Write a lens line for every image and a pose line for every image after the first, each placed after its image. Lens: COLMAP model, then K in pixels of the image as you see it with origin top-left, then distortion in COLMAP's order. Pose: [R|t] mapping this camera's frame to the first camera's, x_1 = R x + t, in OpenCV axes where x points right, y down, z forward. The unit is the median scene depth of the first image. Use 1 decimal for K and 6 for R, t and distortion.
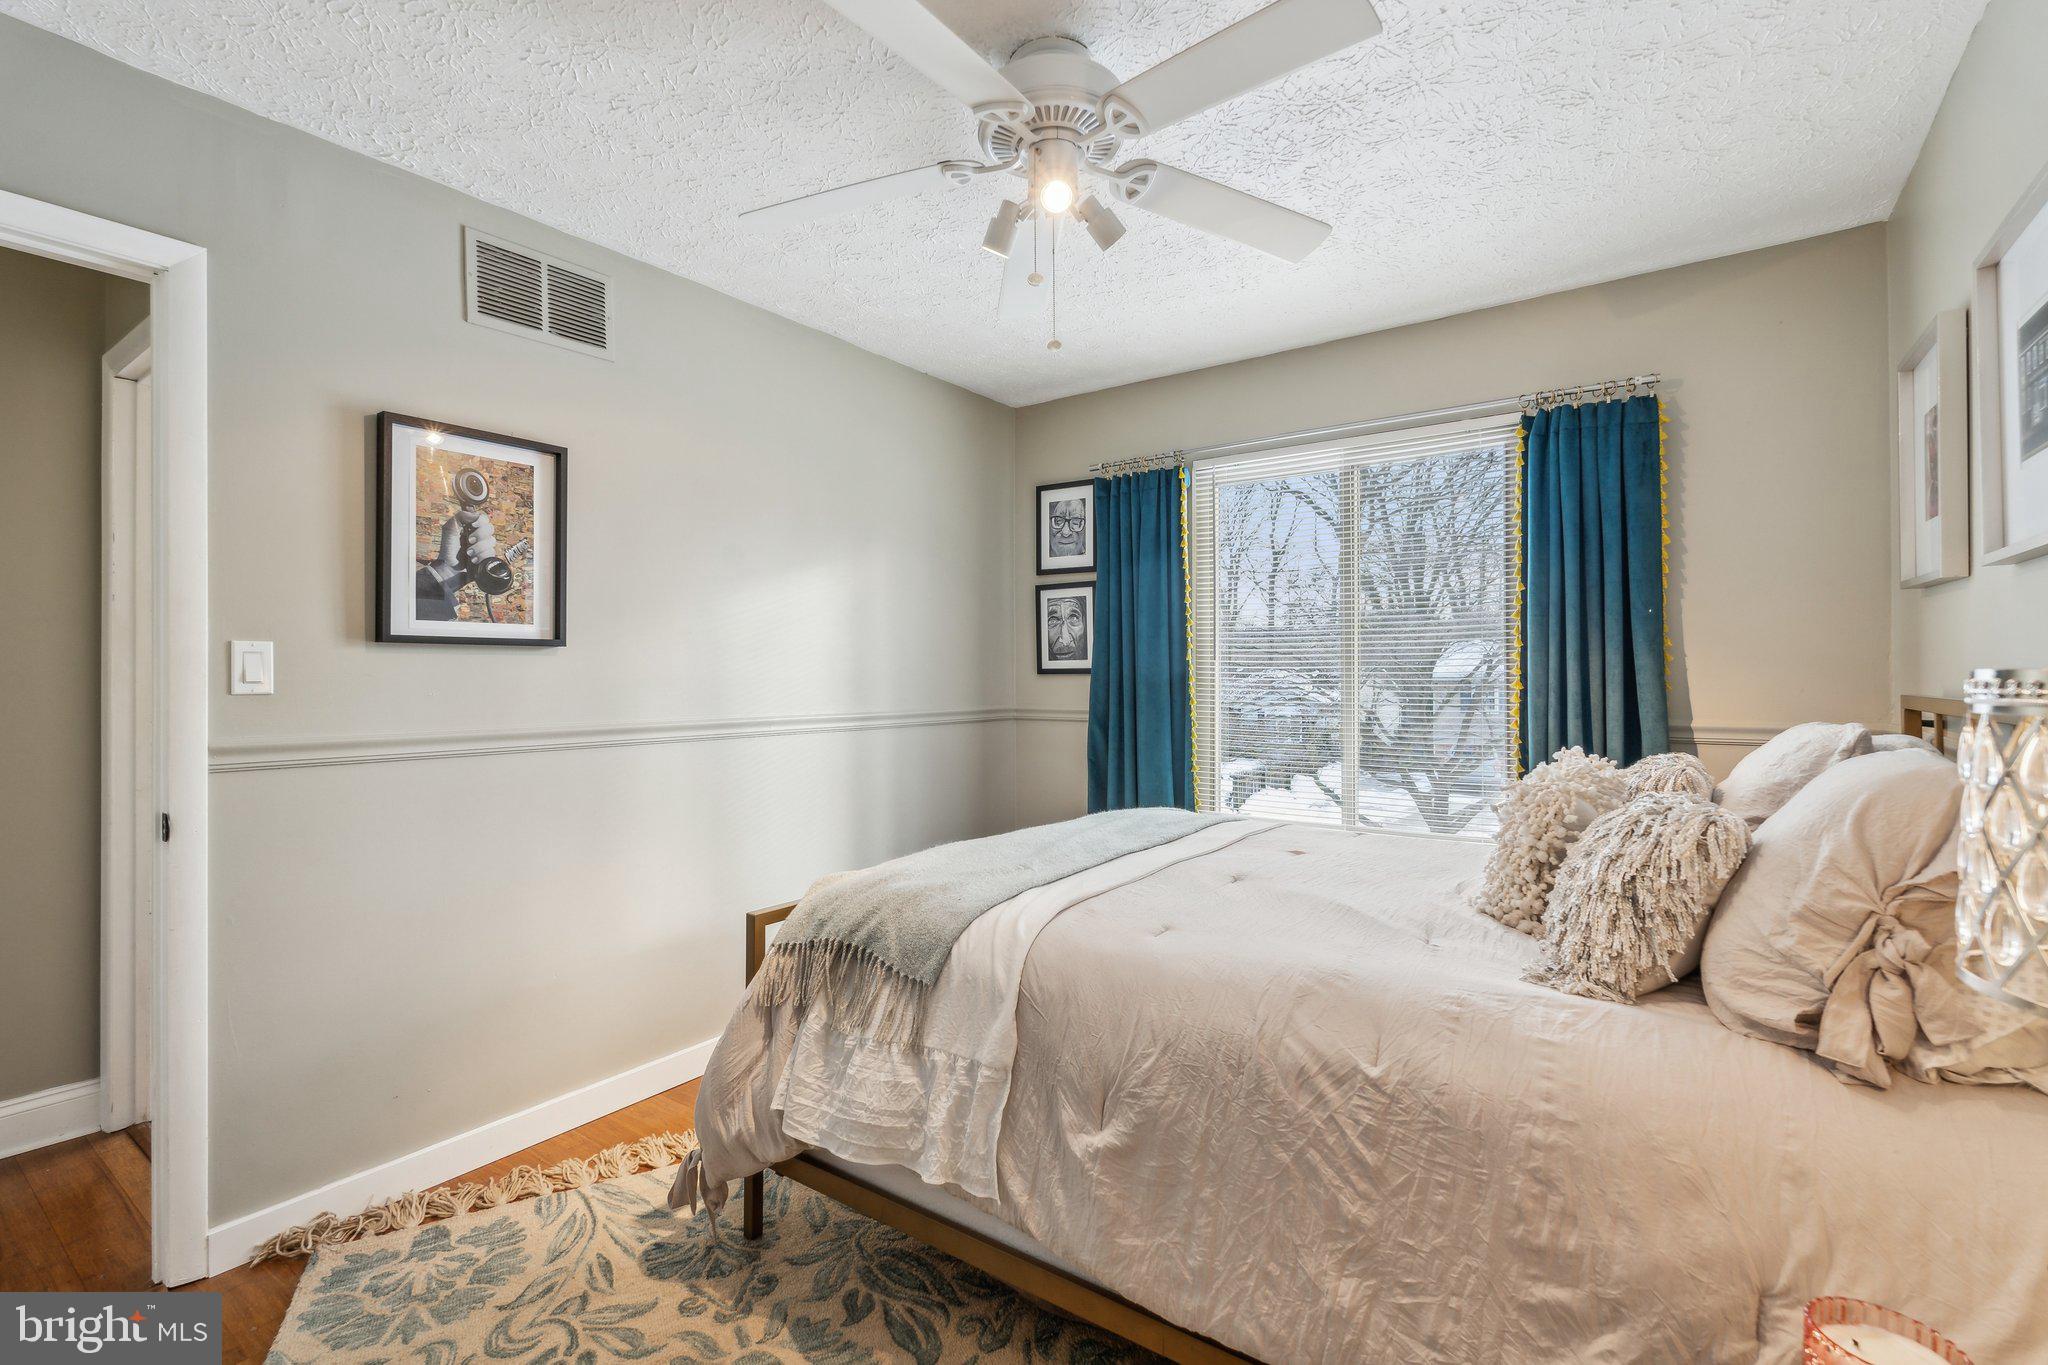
lens RADIAL K [[932.1, 0, 1019.1], [0, 932.1, 675.0], [0, 0, 1]] dist [-0.004689, 0.002077]
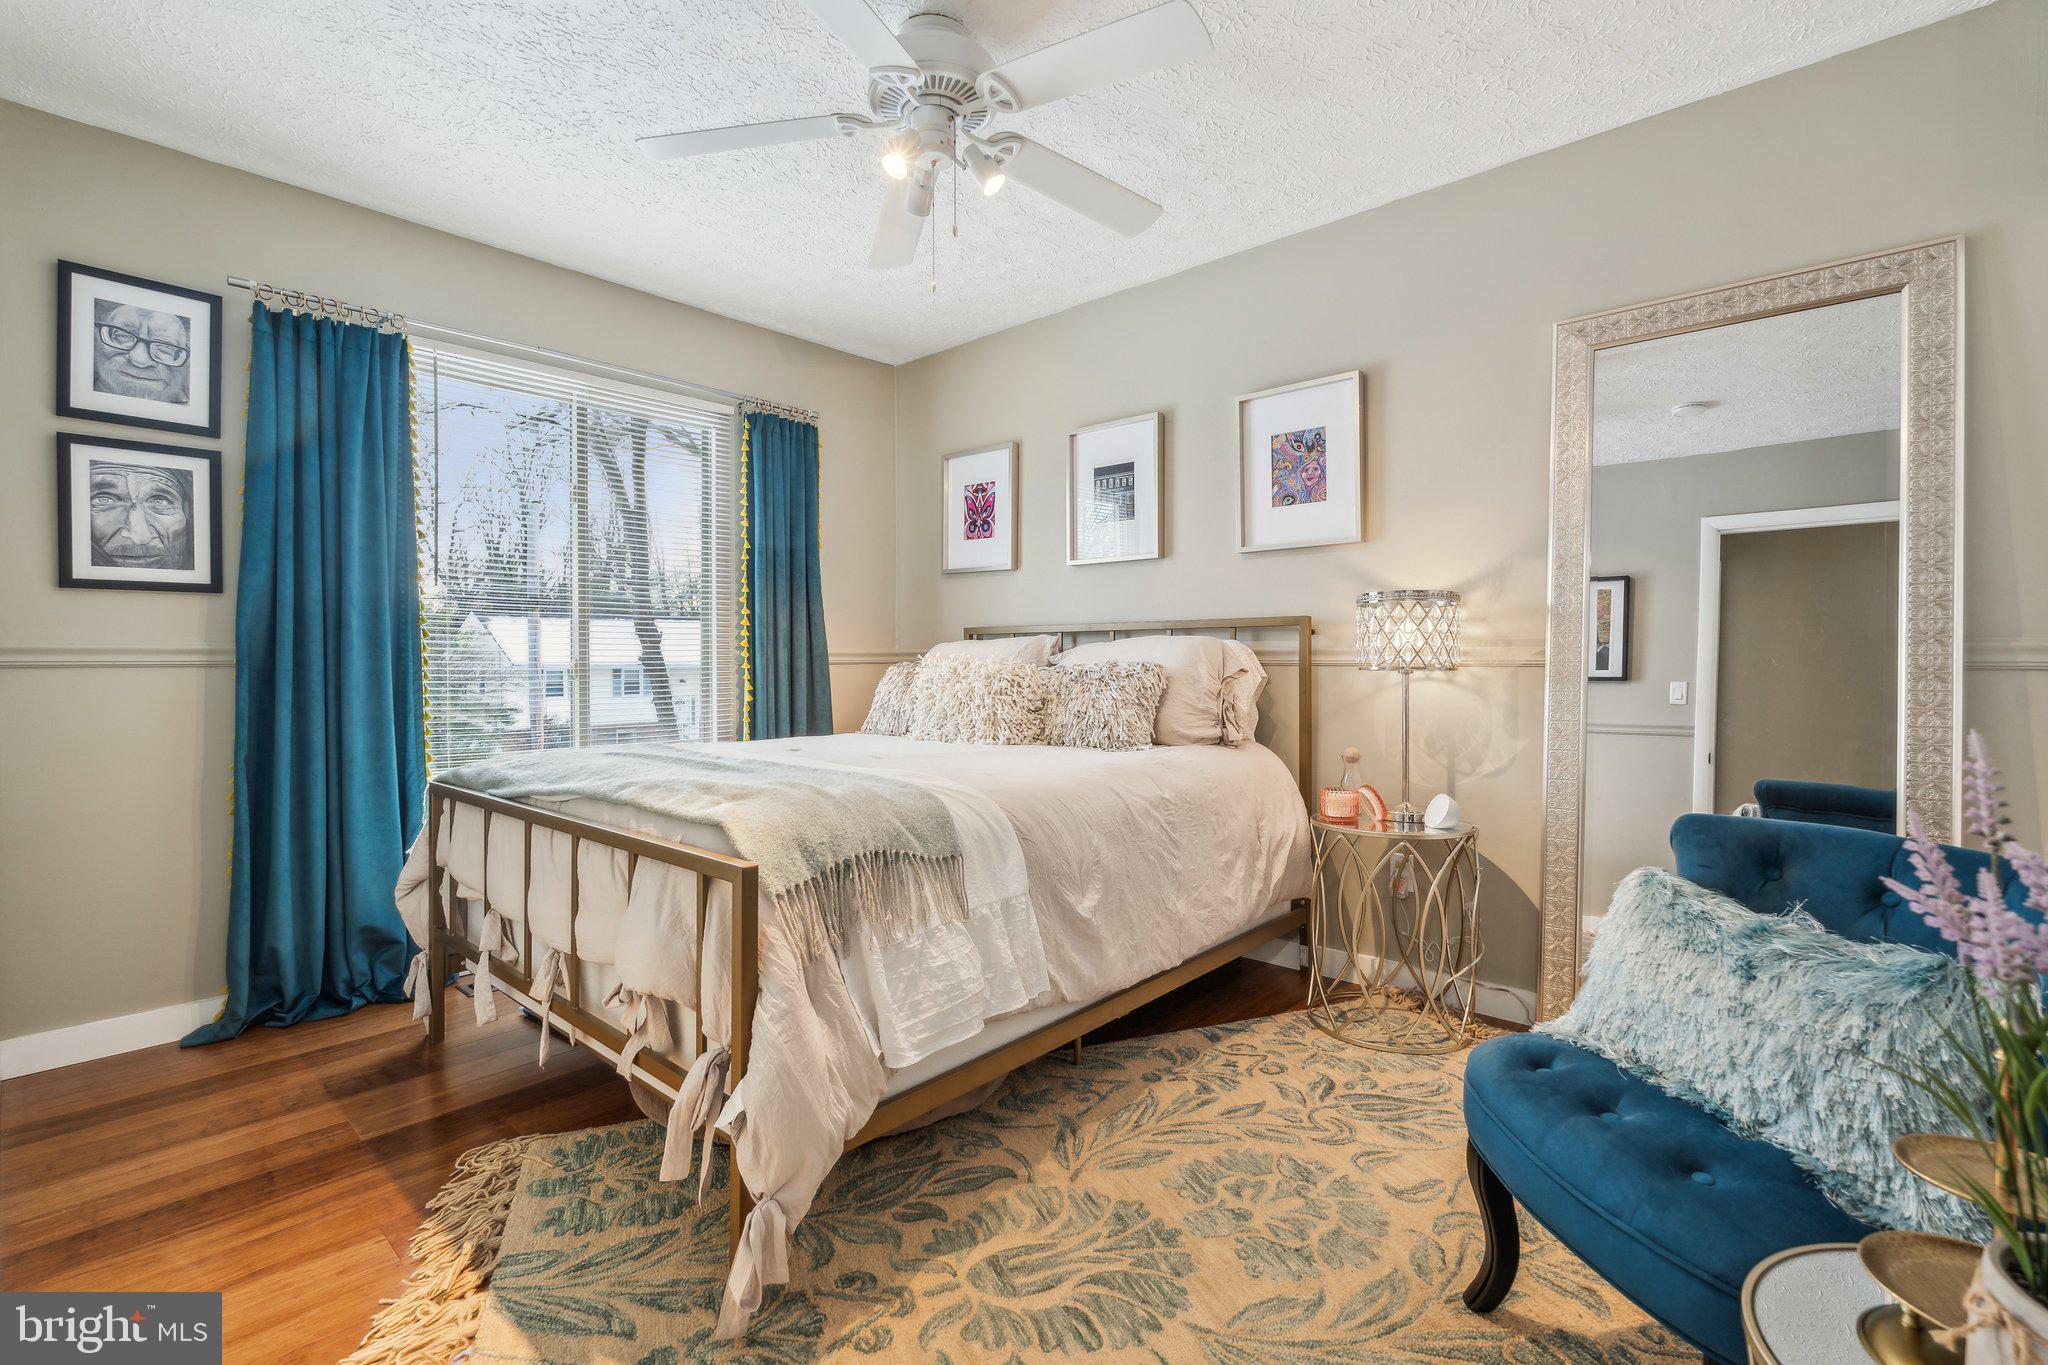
lens RADIAL K [[932.1, 0, 1021.2], [0, 932.1, 670.2], [0, 0, 1]] dist [-0.004689, 0.002077]
pose [[0.090711, -0.011651, 0.995809, -0.517722], [0.001510, 0.999932, 0.011561, 0.046341], [-0.995876, 0.000455, 0.090722, 0.370617]]
